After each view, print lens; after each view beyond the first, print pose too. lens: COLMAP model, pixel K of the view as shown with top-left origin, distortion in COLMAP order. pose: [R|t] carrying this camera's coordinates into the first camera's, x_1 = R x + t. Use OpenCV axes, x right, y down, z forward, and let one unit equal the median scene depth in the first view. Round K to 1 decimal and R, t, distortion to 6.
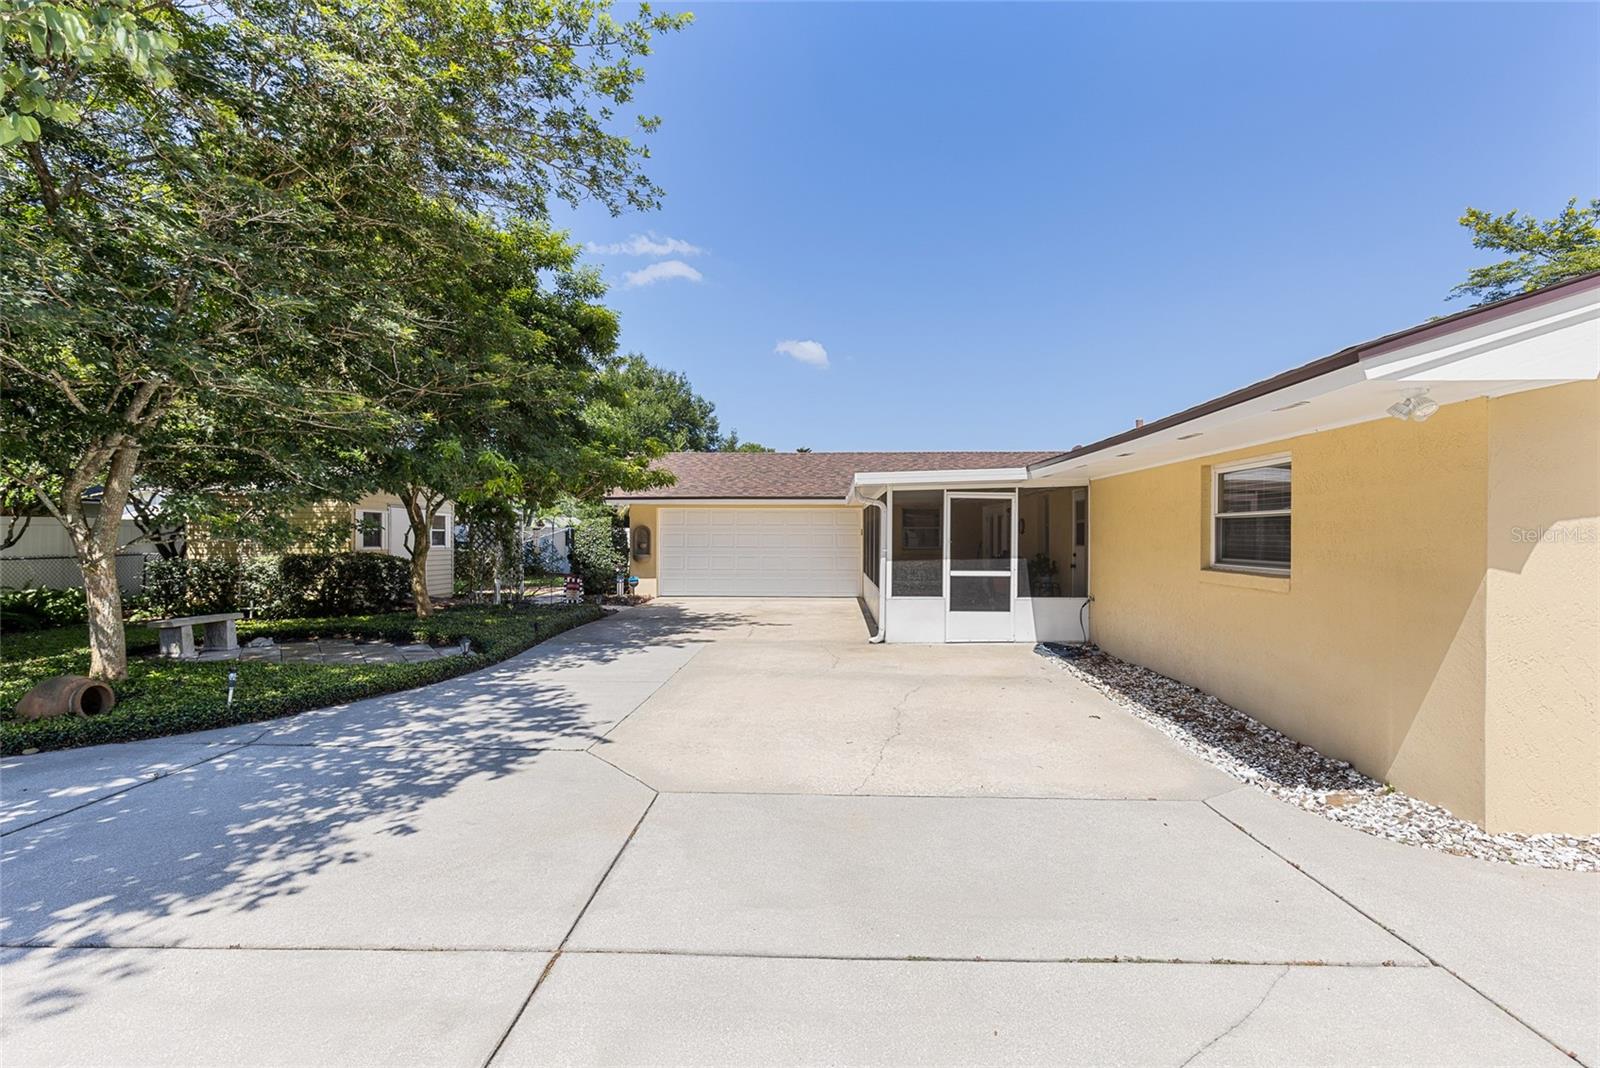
lens RADIAL K [[724.0, 0, 810.8], [0, 724.0, 534.1], [0, 0, 1]] dist [0.011091, -0.000298]
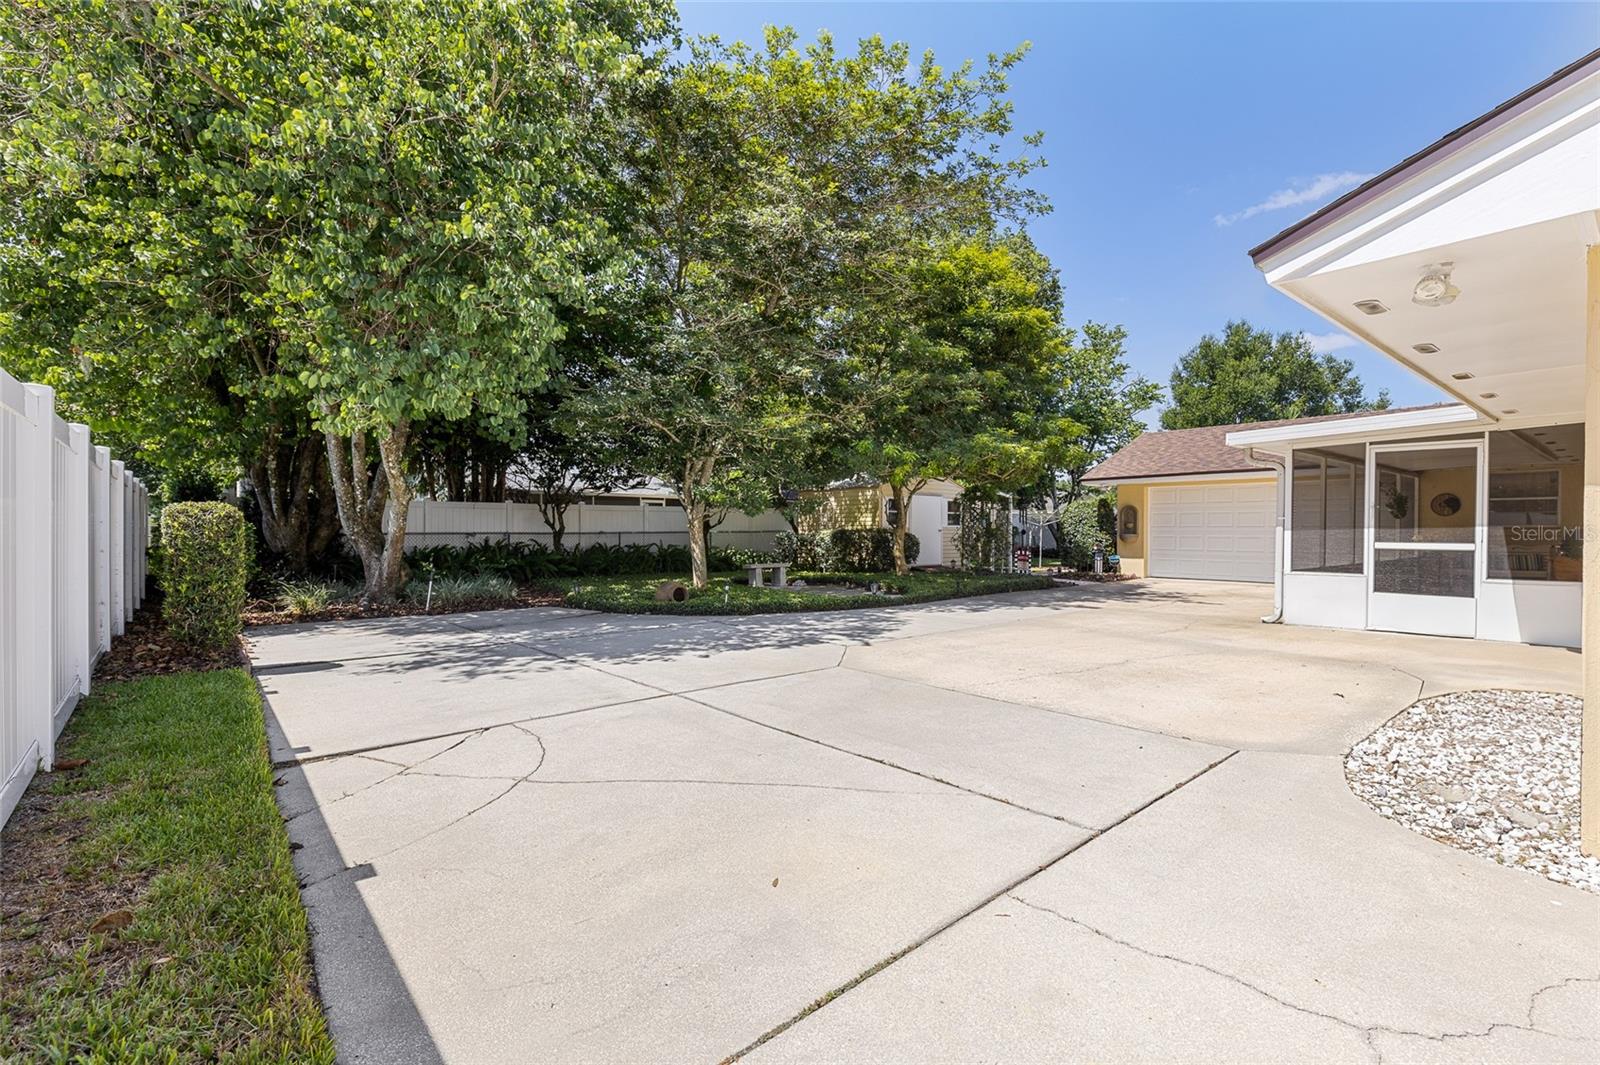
lens RADIAL K [[724.0, 0, 810.8], [0, 724.0, 532.6], [0, 0, 1]] dist [0.011091, -0.000298]
pose [[0.683954, 0.001033, -0.729524, 0.357190], [0.004556, 0.999973, 0.005688, 0.032225], [0.729511, -0.007214, 0.683932, -0.020819]]
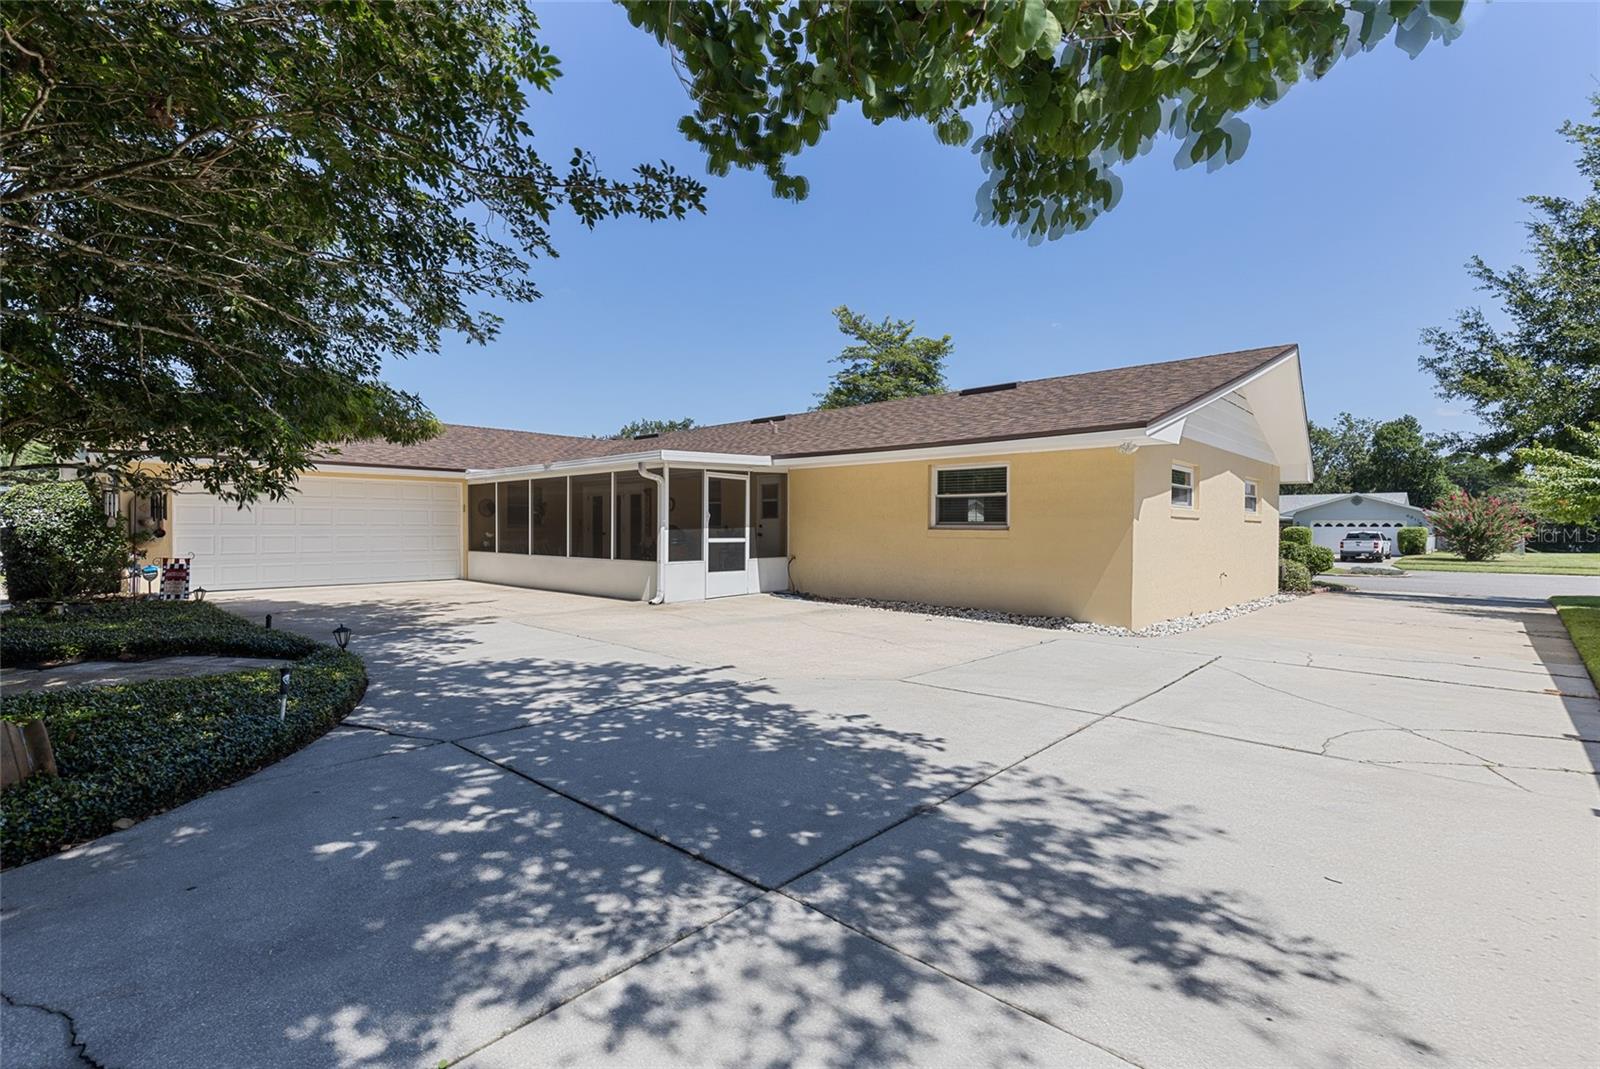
lens RADIAL K [[735.8, 0, 806.2], [0, 735.8, 534.1], [0, 0, 1]] dist [0.040943, -0.000047]
pose [[0.647519, -0.005961, 0.762026, -0.622891], [-0.005221, 0.999911, 0.012258, 0.028415], [-0.762031, -0.011916, 0.647431, 0.098669]]
